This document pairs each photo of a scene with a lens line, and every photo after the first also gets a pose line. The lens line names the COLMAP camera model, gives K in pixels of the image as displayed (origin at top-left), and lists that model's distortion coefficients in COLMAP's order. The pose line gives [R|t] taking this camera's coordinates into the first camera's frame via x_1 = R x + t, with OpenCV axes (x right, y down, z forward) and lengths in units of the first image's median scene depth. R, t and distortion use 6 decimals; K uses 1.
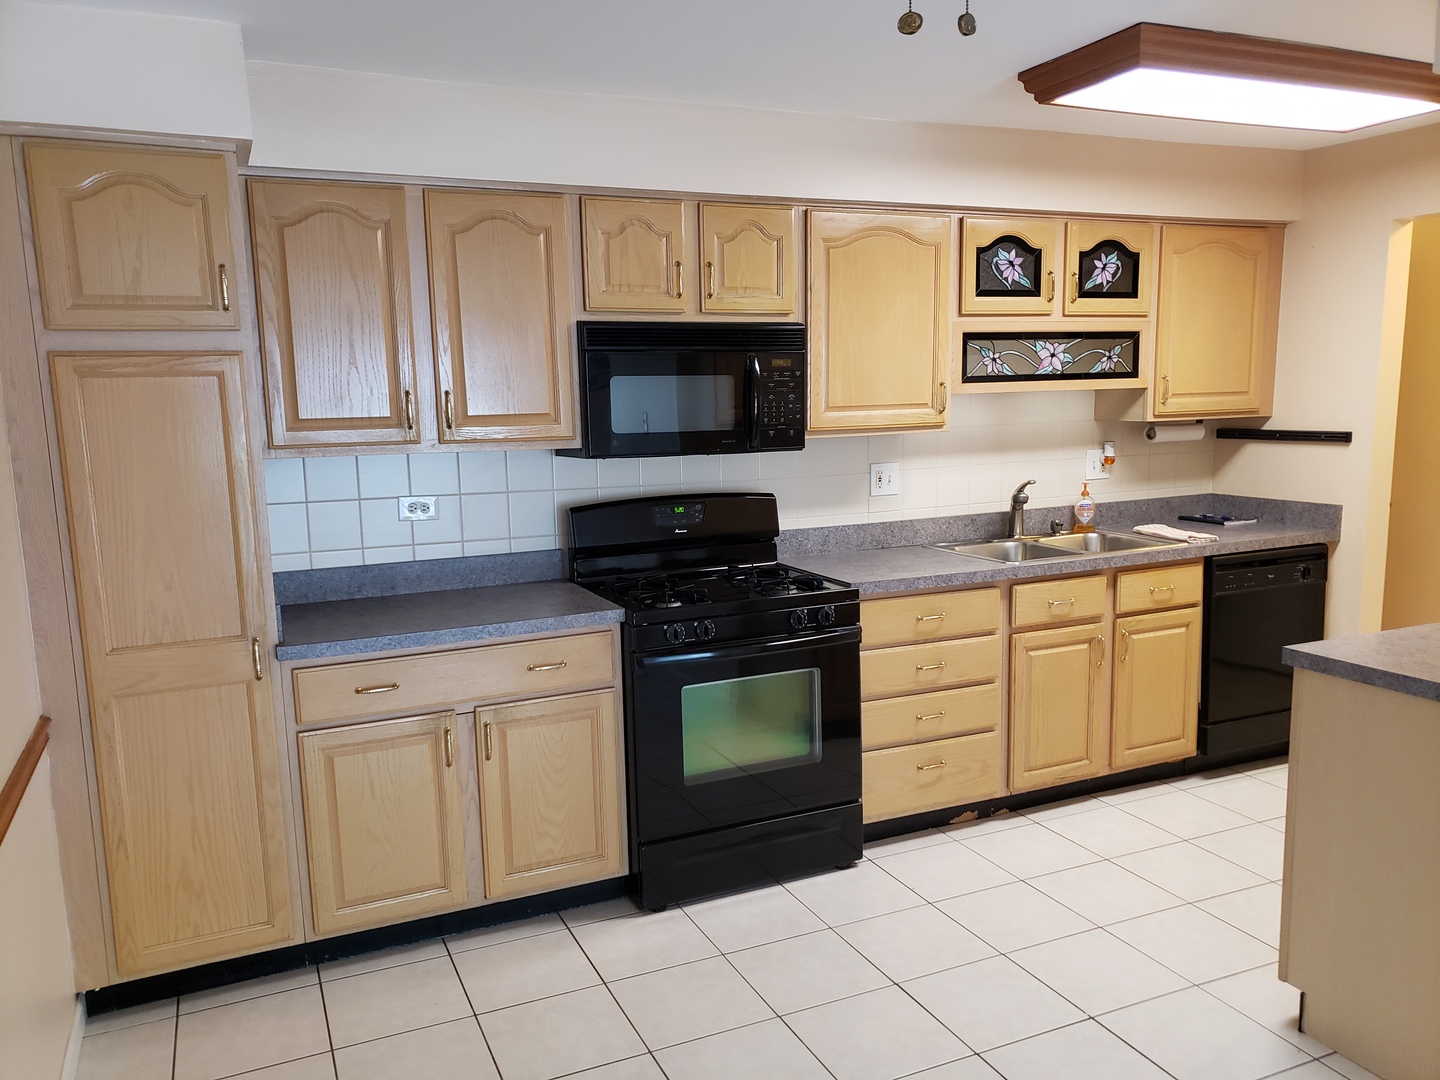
lens RADIAL K [[1109.6, 0, 722.8], [0, 1109.6, 539.2], [0, 0, 1]] dist [0.000083, 0.001848]
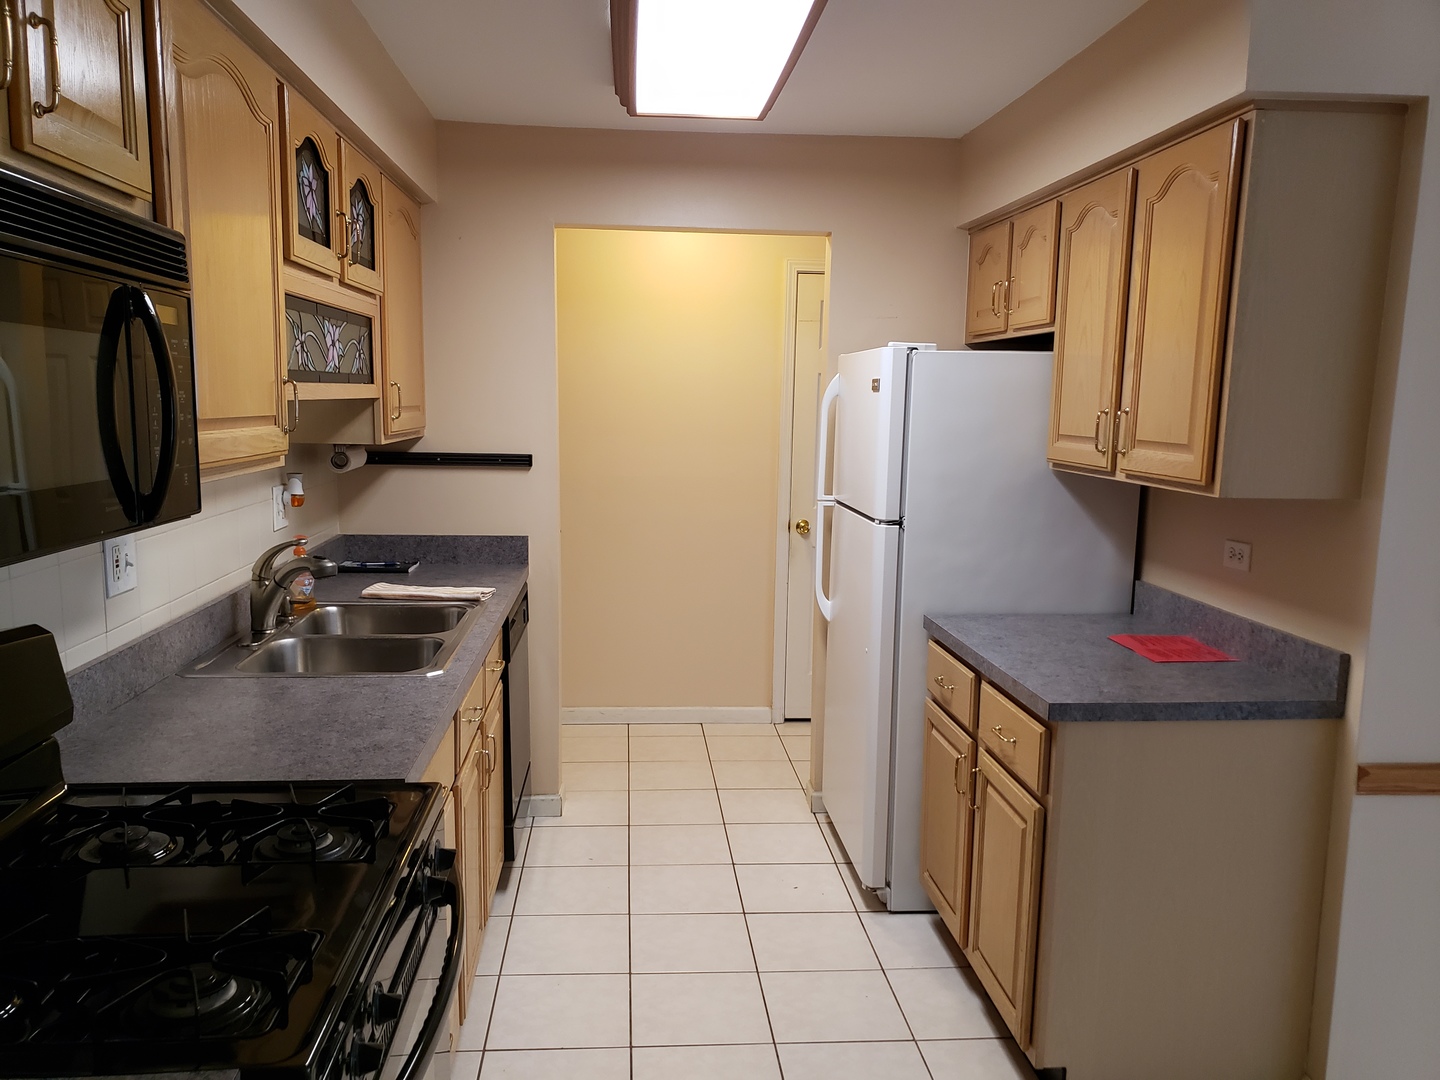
lens RADIAL K [[1109.6, 0, 720.9], [0, 1109.6, 548.3], [0, 0, 1]] dist [0.000083, 0.001848]
pose [[0.314968, -0.096490, 0.944185, -0.293805], [0.097557, 0.992841, 0.068918, -0.082069], [-0.944075, 0.070405, 0.322126, 0.687670]]
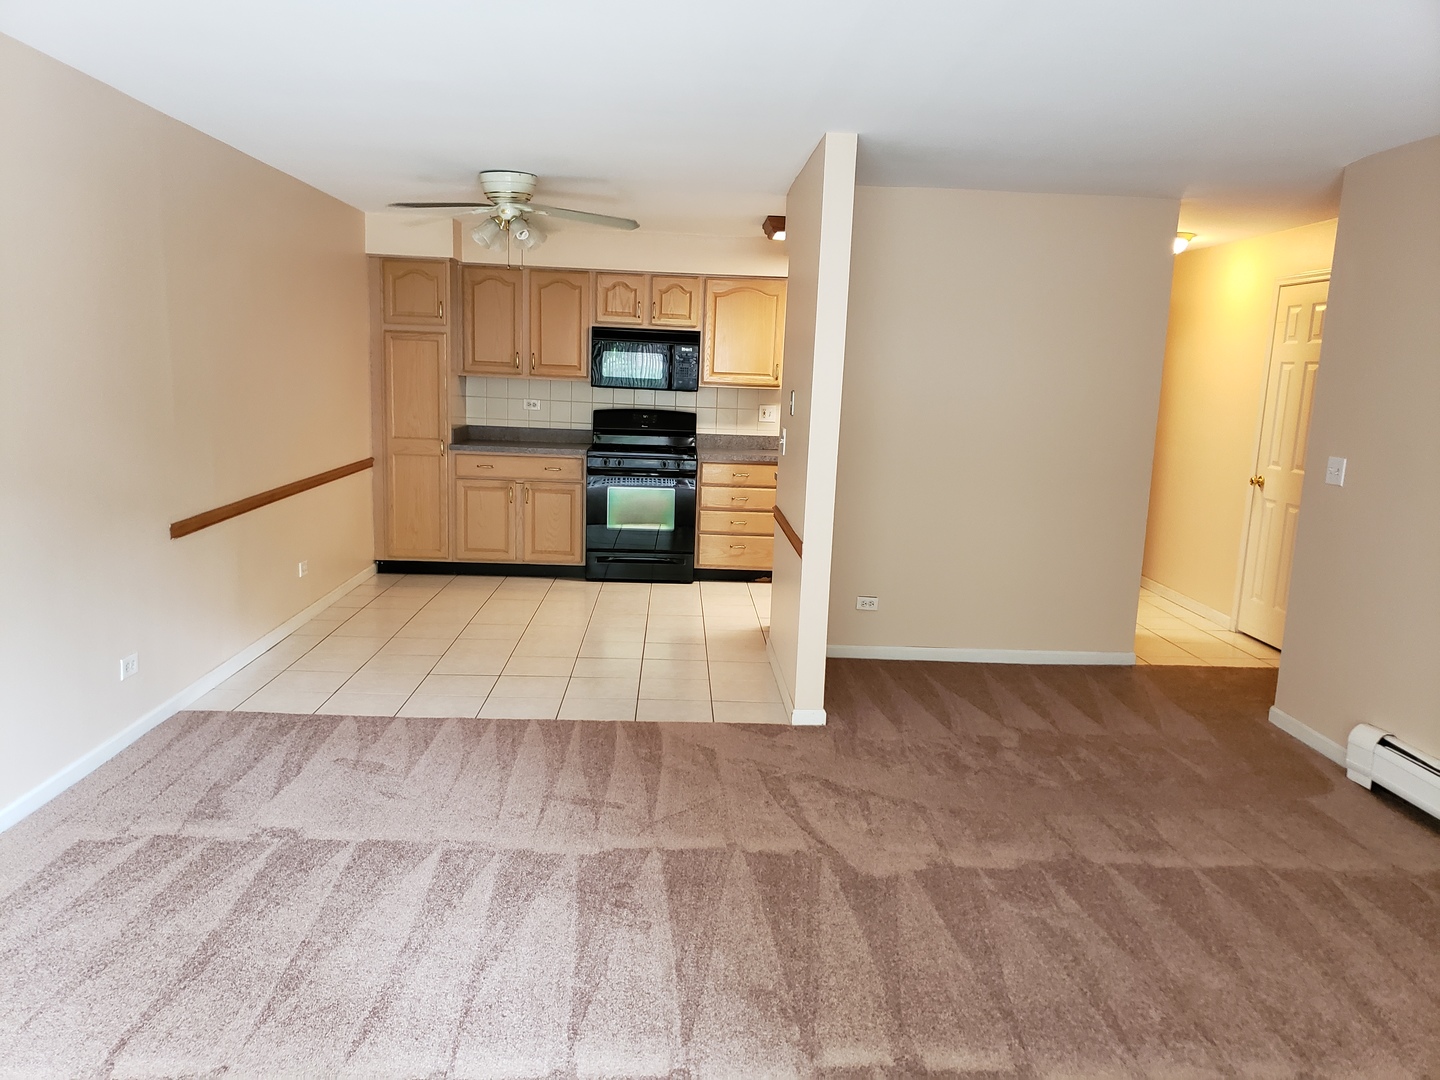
lens RADIAL K [[1109.6, 0, 715.0], [0, 1109.6, 546.0], [0, 0, 1]] dist [0.000083, 0.001848]
pose [[0.930174, 0.117166, -0.347919, 0.910429], [-0.110403, 0.993111, 0.039274, 0.130186], [0.350124, 0.001880, 0.936702, -1.012080]]
